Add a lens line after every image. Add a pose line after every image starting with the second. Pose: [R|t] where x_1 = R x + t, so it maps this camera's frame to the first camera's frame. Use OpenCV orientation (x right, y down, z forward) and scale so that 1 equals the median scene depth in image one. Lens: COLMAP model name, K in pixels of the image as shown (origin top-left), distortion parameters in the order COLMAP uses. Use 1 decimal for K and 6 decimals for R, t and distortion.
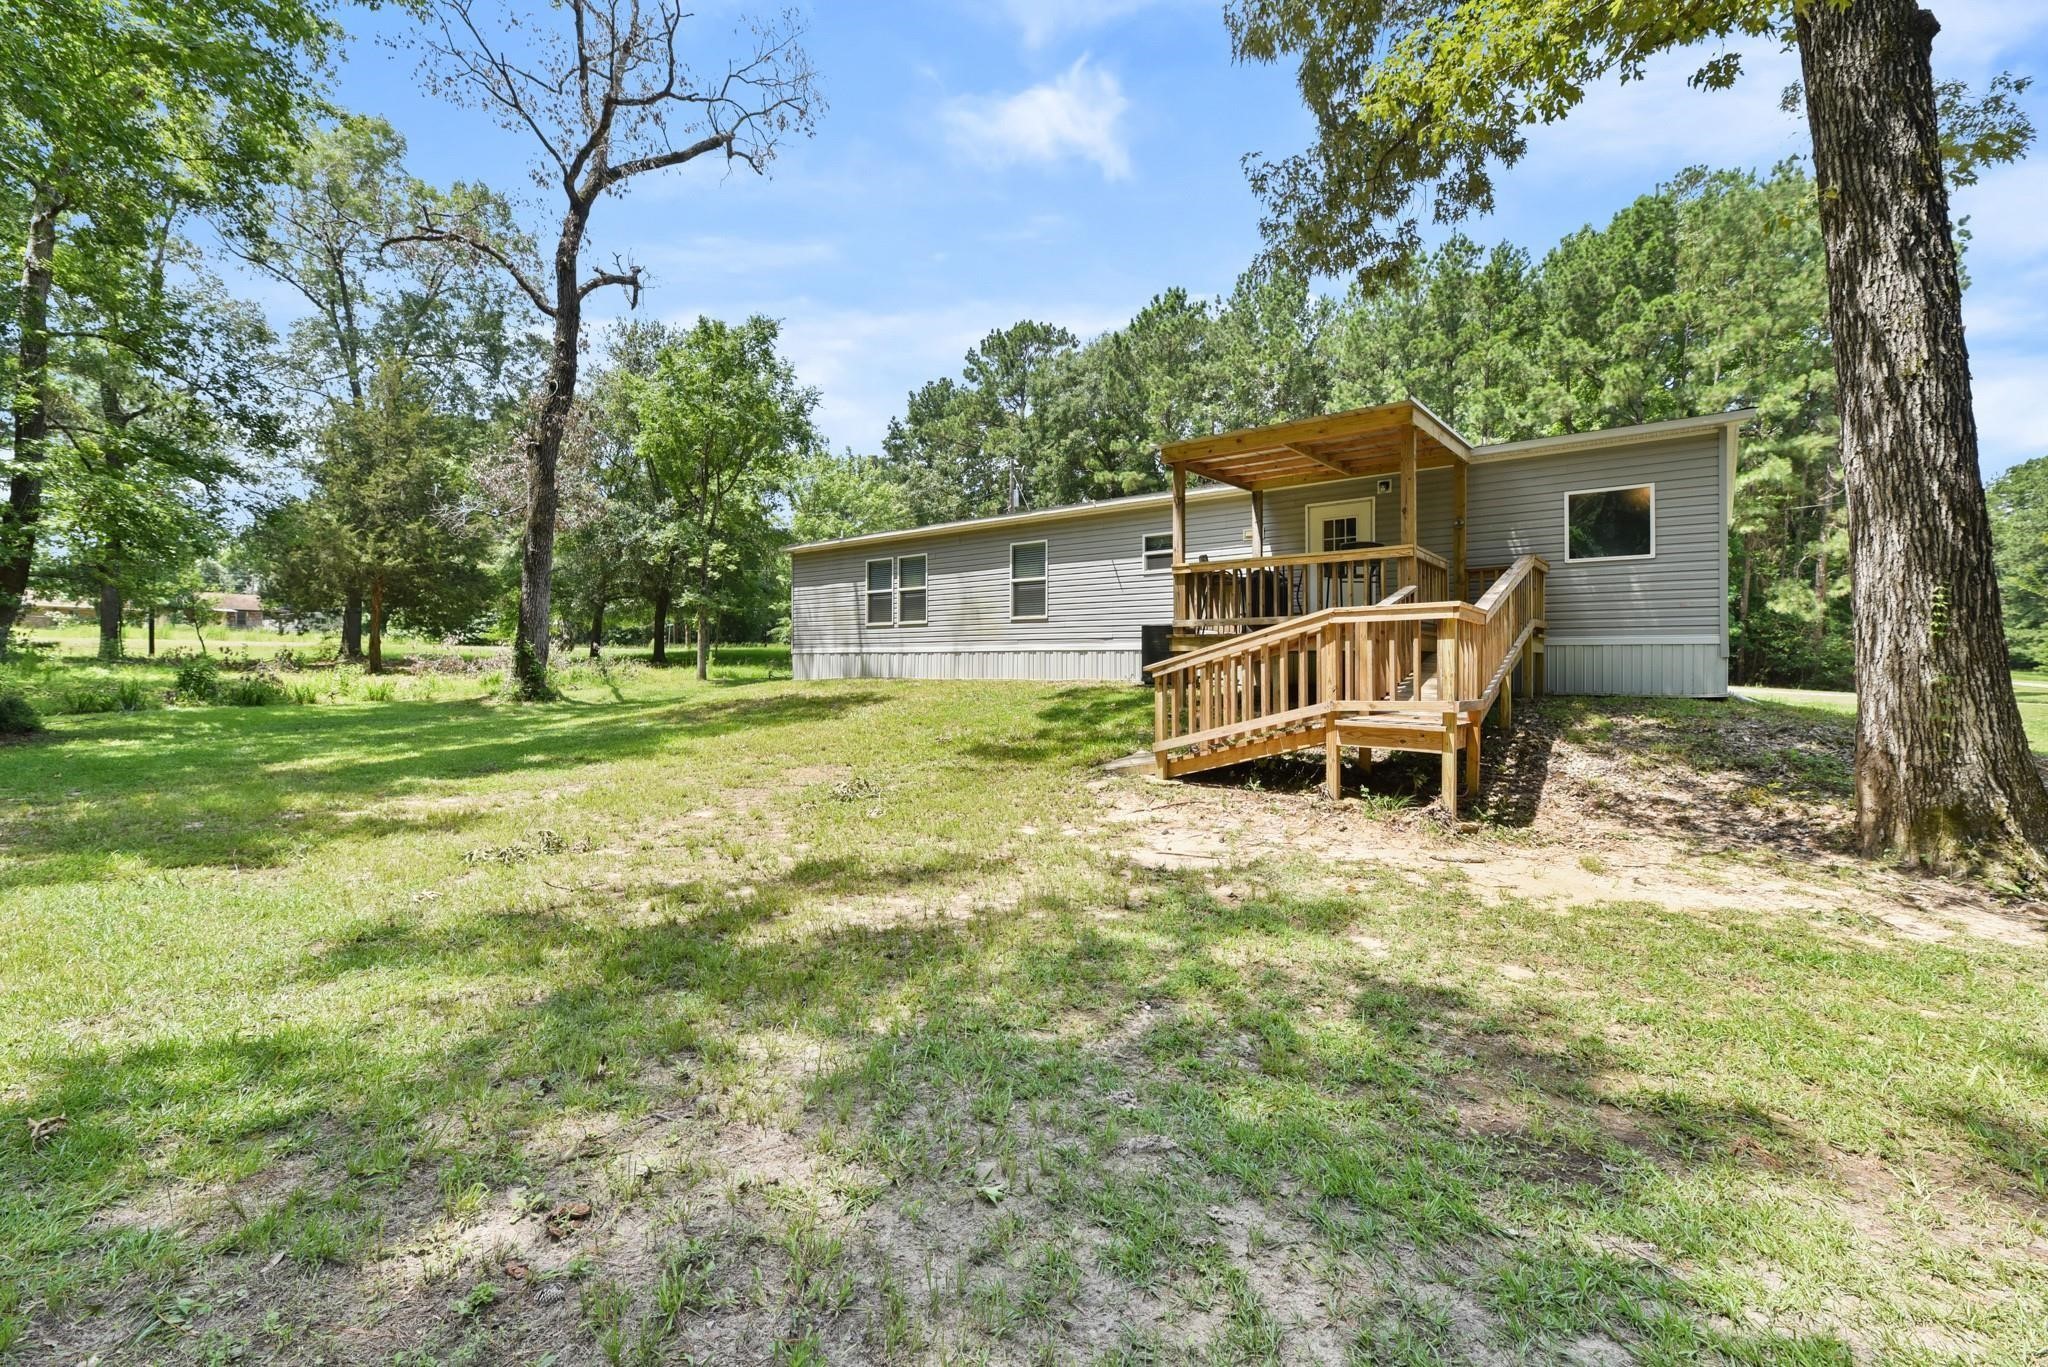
lens RADIAL K [[823.8, 0, 1038.5], [0, 823.8, 674.3], [0, 0, 1]] dist [0.000163, -0.000311]
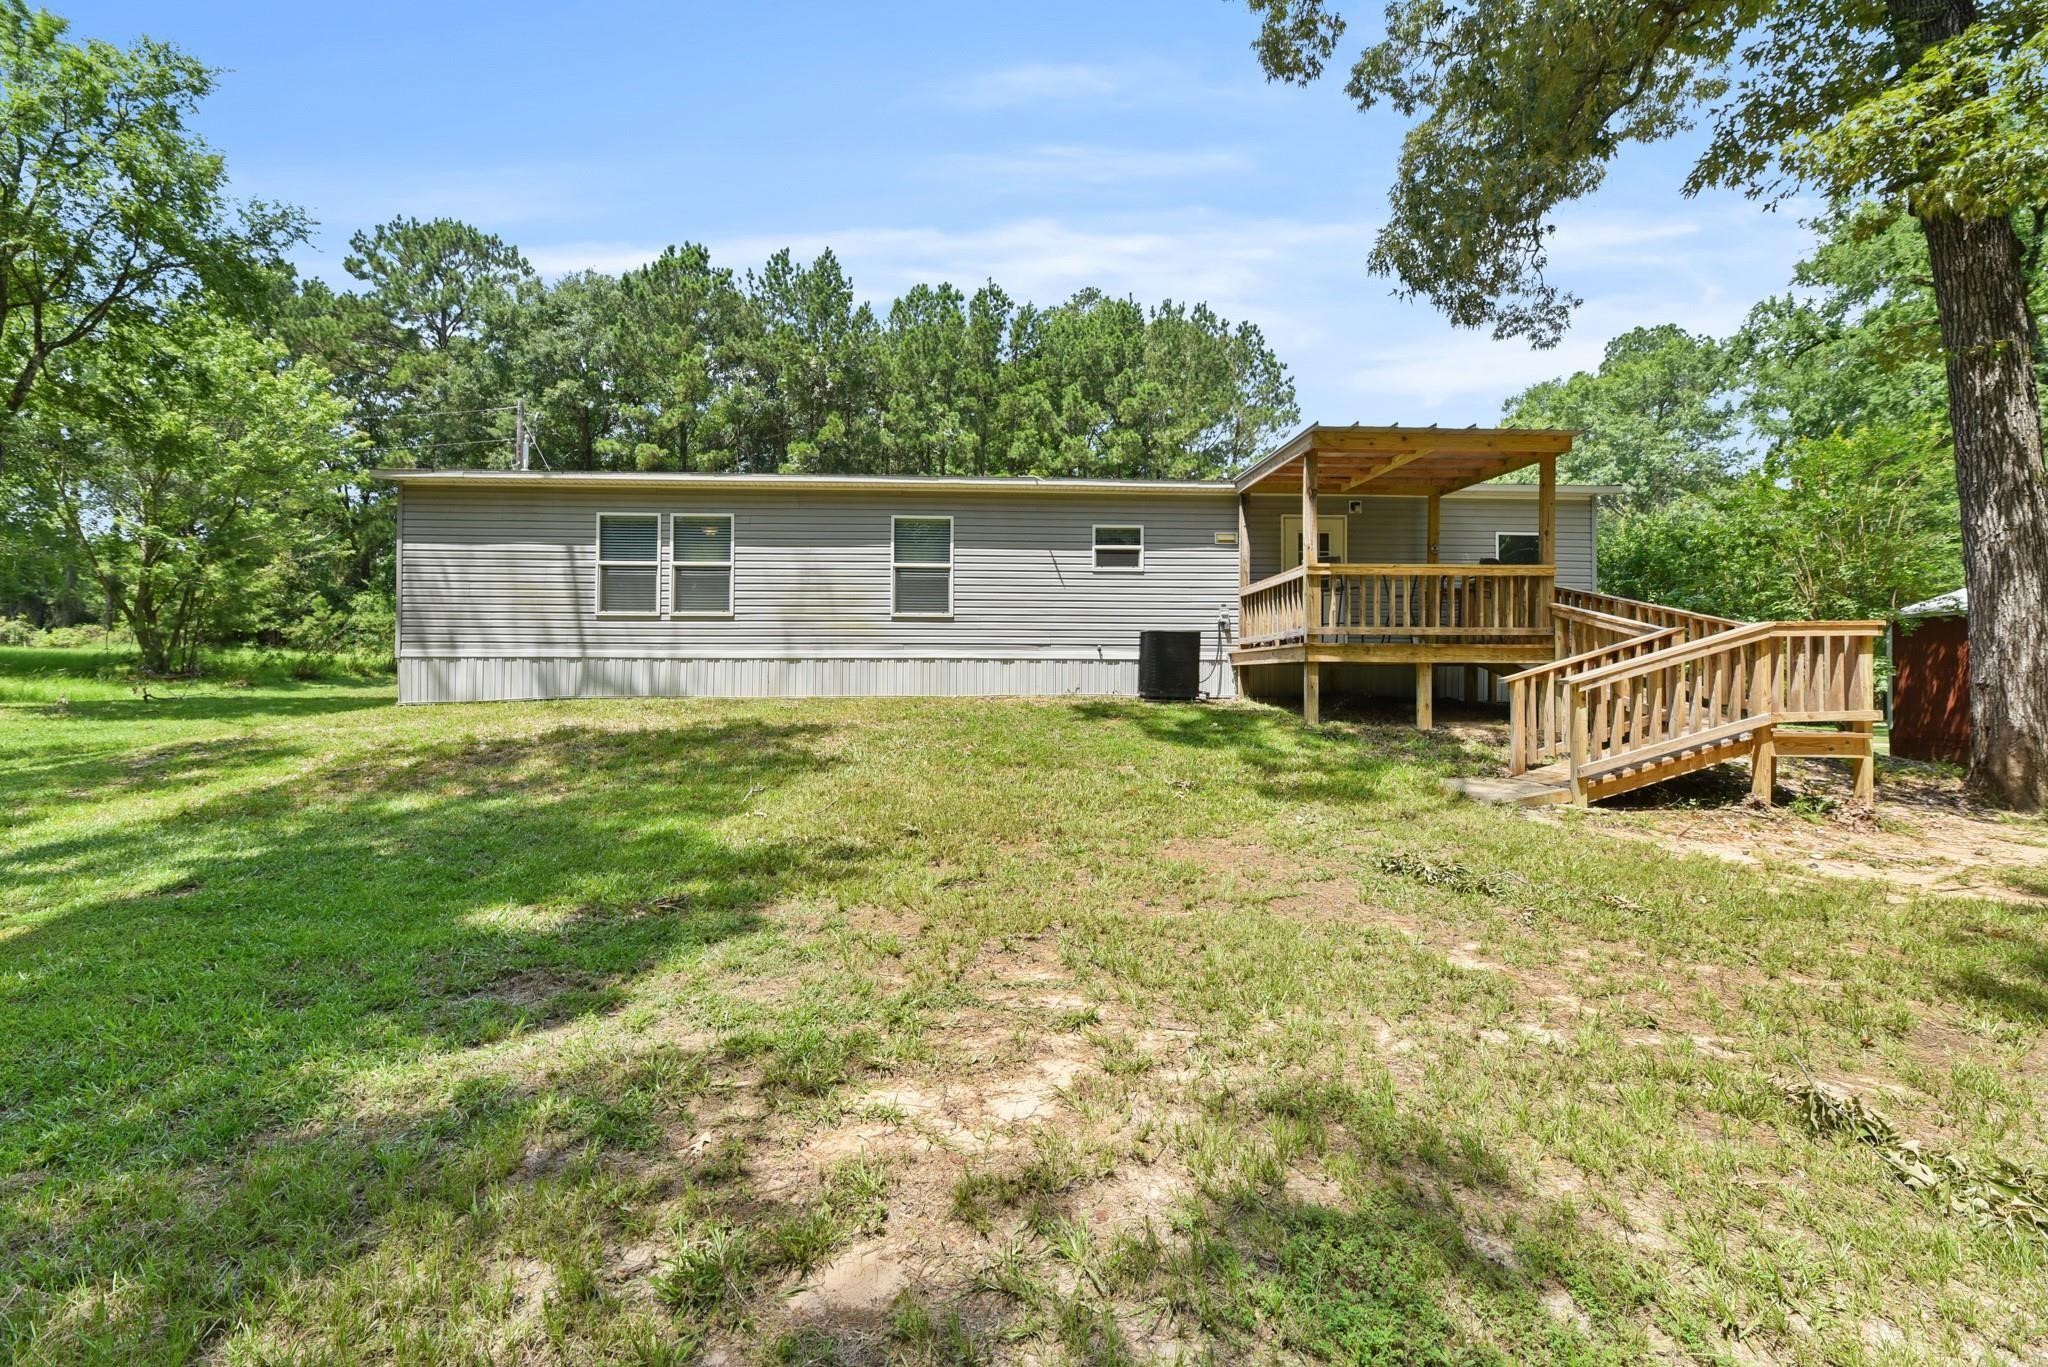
lens RADIAL K [[823.8, 0, 1024.8], [0, 823.8, 679.1], [0, 0, 1]] dist [0.000163, -0.000311]
pose [[0.761615, -0.003940, 0.648018, -0.375552], [0.007754, 0.999965, -0.003034, -0.005167], [-0.647984, 0.007336, 0.761619, 0.304685]]
